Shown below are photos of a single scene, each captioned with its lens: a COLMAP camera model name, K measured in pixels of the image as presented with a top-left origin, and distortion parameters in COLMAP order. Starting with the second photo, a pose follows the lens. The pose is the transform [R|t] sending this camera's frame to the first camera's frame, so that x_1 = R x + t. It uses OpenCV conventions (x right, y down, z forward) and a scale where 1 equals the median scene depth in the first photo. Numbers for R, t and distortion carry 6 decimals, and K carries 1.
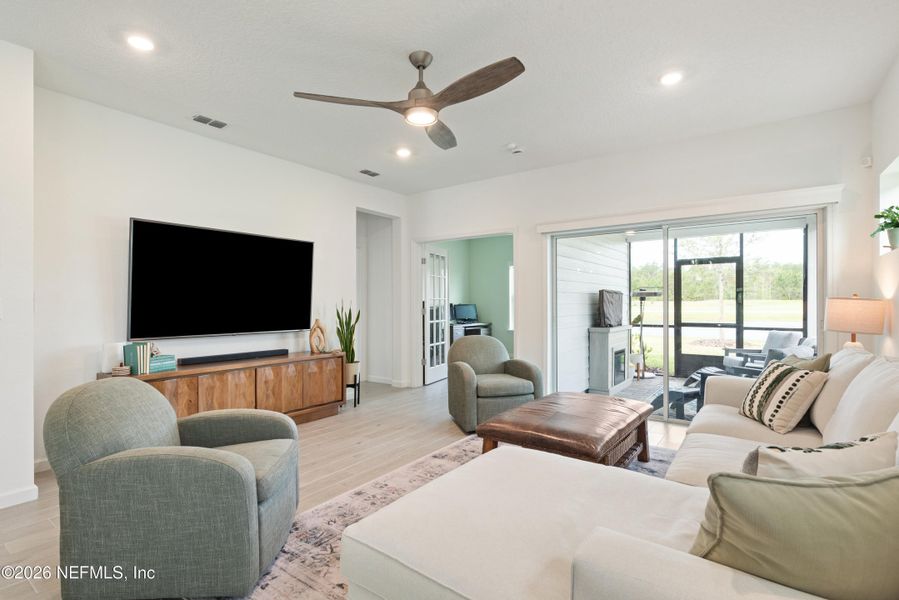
lens RADIAL K [[435.4, 0, 447.7], [0, 435.4, 304.2], [0, 0, 1]] dist [0.001501, 0.000365]
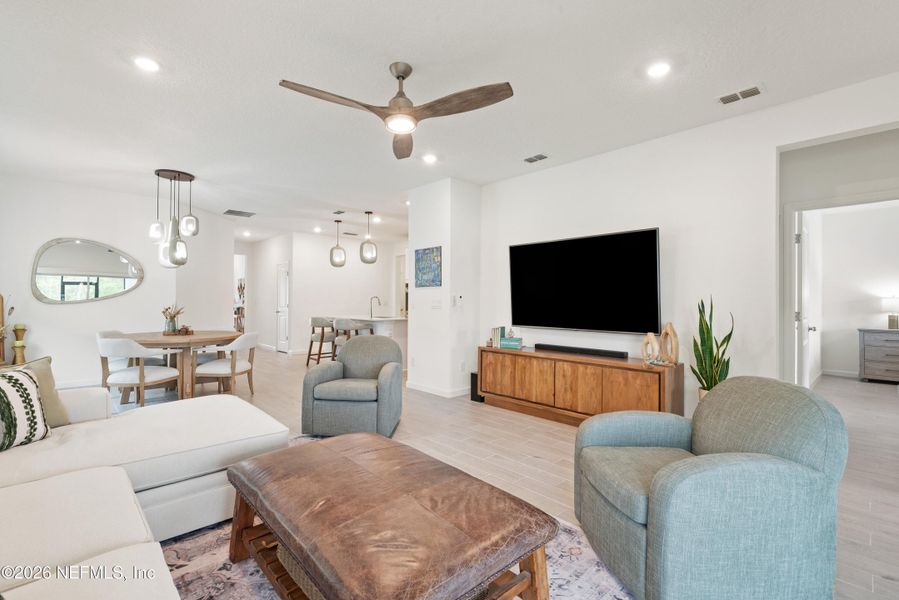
lens RADIAL K [[403.2, 0, 448.6], [0, 403.2, 297.3], [0, 0, 1]] dist [-0.000769, 0.000157]
pose [[-0.180325, -0.007364, -0.983580, 0.535520], [-0.006627, 0.999958, -0.006272, -0.005032], [0.983585, 0.005388, -0.180366, 0.792629]]
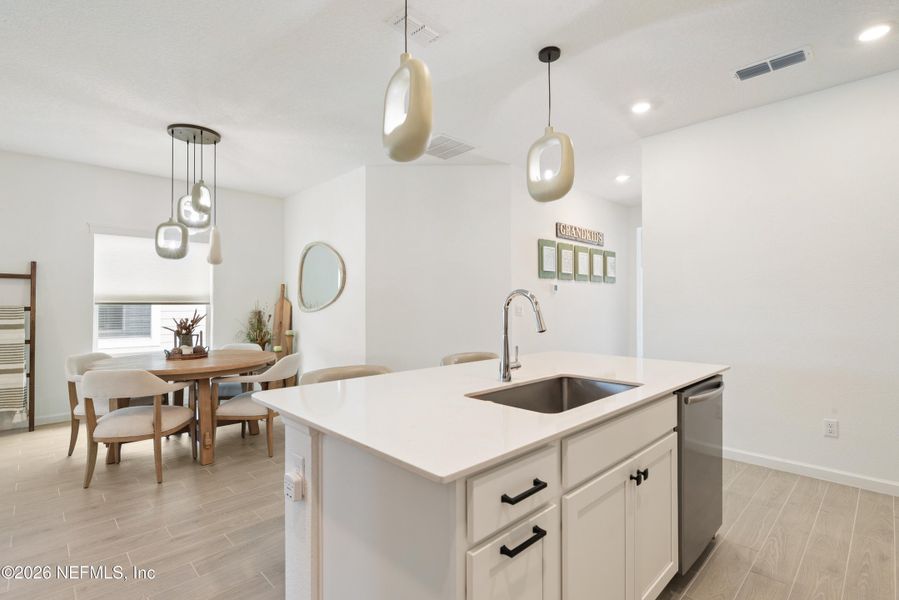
lens RADIAL K [[428.7, 0, 449.5], [0, 428.7, 300.0], [0, 0, 1]] dist [0.002711, 0.000424]
pose [[-0.985408, 0.006473, 0.170088, -1.049028], [0.005107, 0.999951, -0.008470, -0.006057], [-0.170134, -0.007478, -0.985392, 0.594337]]
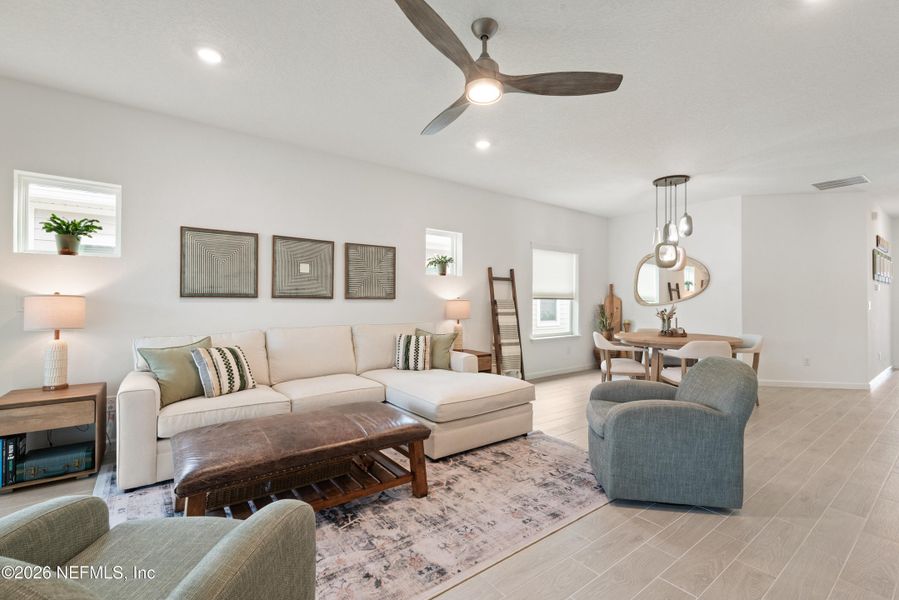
lens RADIAL K [[390.2, 0, 450.0], [0, 390.2, 296.7], [0, 0, 1]] dist [-0.000590, 0.000222]
pose [[-0.955466, 0.001597, 0.295096, -0.144791], [-0.001487, 0.999947, -0.010226, -0.001956], [-0.295097, -0.010209, -0.955413, 1.083506]]
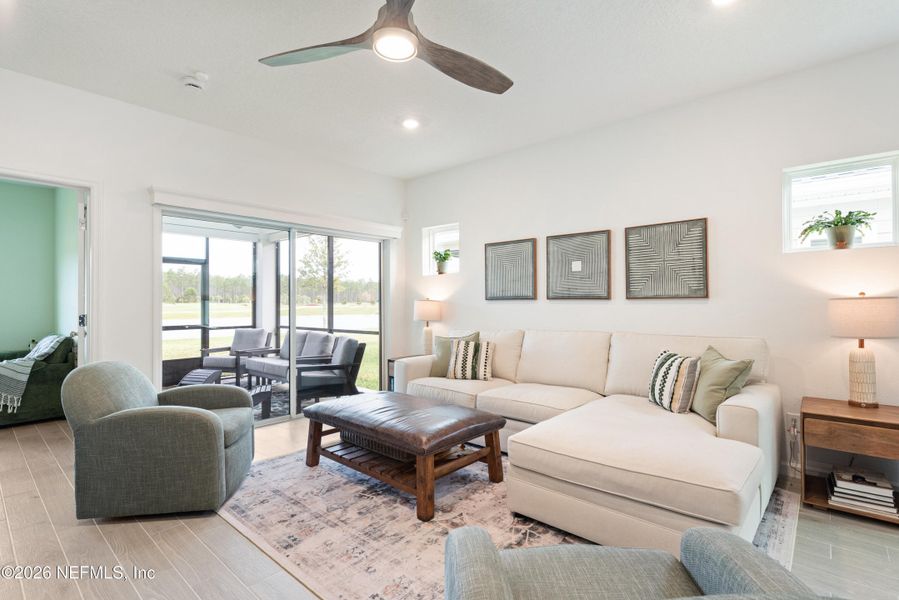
lens RADIAL K [[428.7, 0, 449.5], [0, 428.7, 300.0], [0, 0, 1]] dist [0.002711, 0.000424]
pose [[0.091767, 0.006724, 0.995758, -0.464467], [0.008341, 0.999937, -0.007521, -0.001069], [-0.995746, 0.008996, 0.091706, 0.519693]]
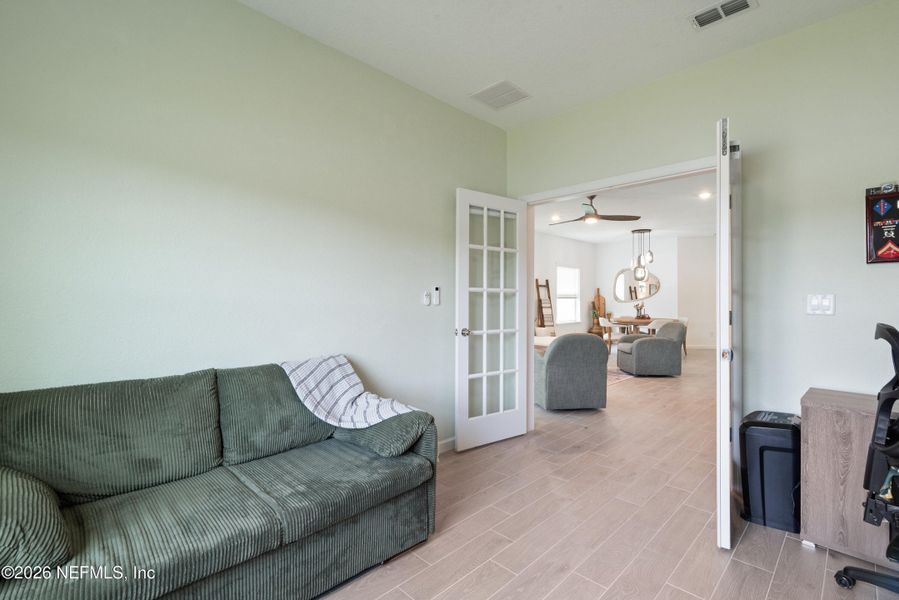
lens RADIAL K [[403.2, 0, 448.6], [0, 403.2, 297.3], [0, 0, 1]] dist [-0.000769, 0.000157]
pose [[-0.986648, 0.001574, 0.162859, 0.206474], [0.000836, 0.999989, -0.004600, -0.003534], [-0.162865, -0.004403, -0.986639, 1.990103]]
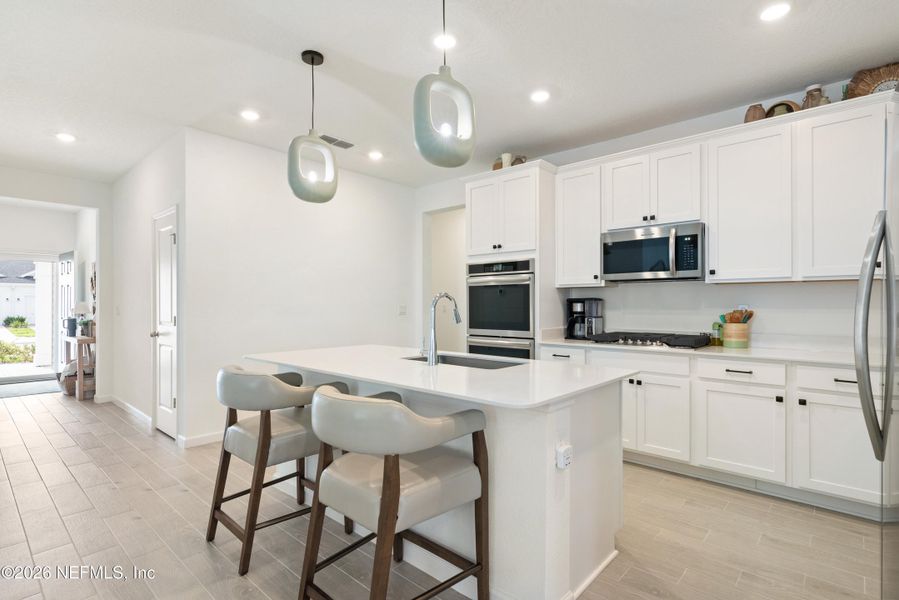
lens RADIAL K [[435.4, 0, 447.7], [0, 435.4, 304.2], [0, 0, 1]] dist [0.001501, 0.000365]
pose [[-0.098328, 0.002353, -0.995151, -0.509053], [-0.002288, 0.999994, 0.002590, -0.004990], [0.995151, 0.002531, -0.098322, 0.250568]]
